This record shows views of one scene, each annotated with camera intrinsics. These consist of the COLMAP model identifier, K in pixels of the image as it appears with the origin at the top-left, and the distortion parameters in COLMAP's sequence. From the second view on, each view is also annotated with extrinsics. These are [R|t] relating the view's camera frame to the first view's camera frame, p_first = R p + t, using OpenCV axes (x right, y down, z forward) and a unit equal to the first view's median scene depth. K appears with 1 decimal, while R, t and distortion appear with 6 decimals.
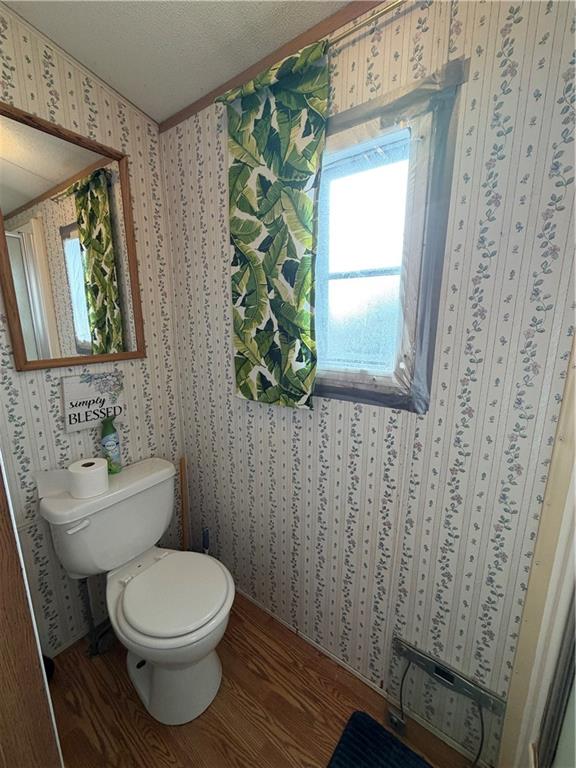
lens RADIAL K [[305.9, 0, 288.8], [0, 305.9, 380.8], [0, 0, 1]] dist [0.000473, -0.000477]
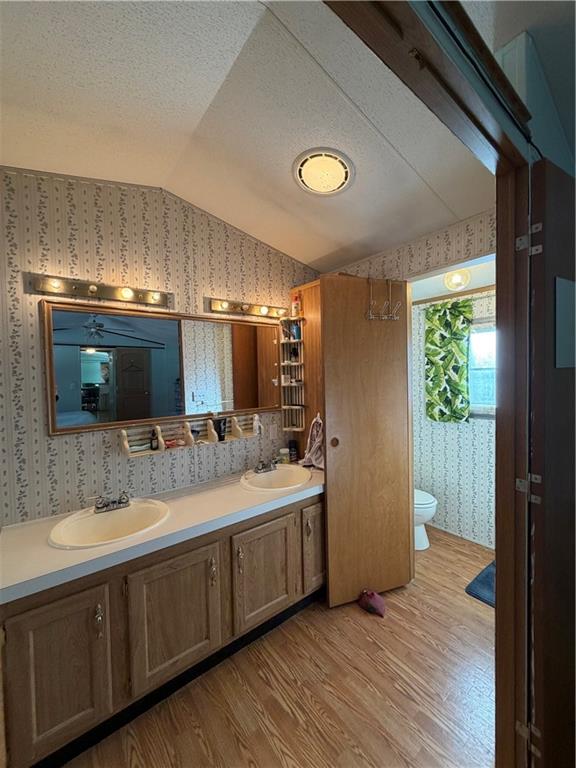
lens RADIAL K [[305.9, 0, 288.8], [0, 305.9, 380.8], [0, 0, 1]] dist [0.000473, -0.000477]
pose [[0.961309, -0.014421, -0.275094, -0.637513], [-0.031394, 0.986387, -0.161413, 0.201505], [0.273677, 0.163804, 0.947771, -1.806601]]
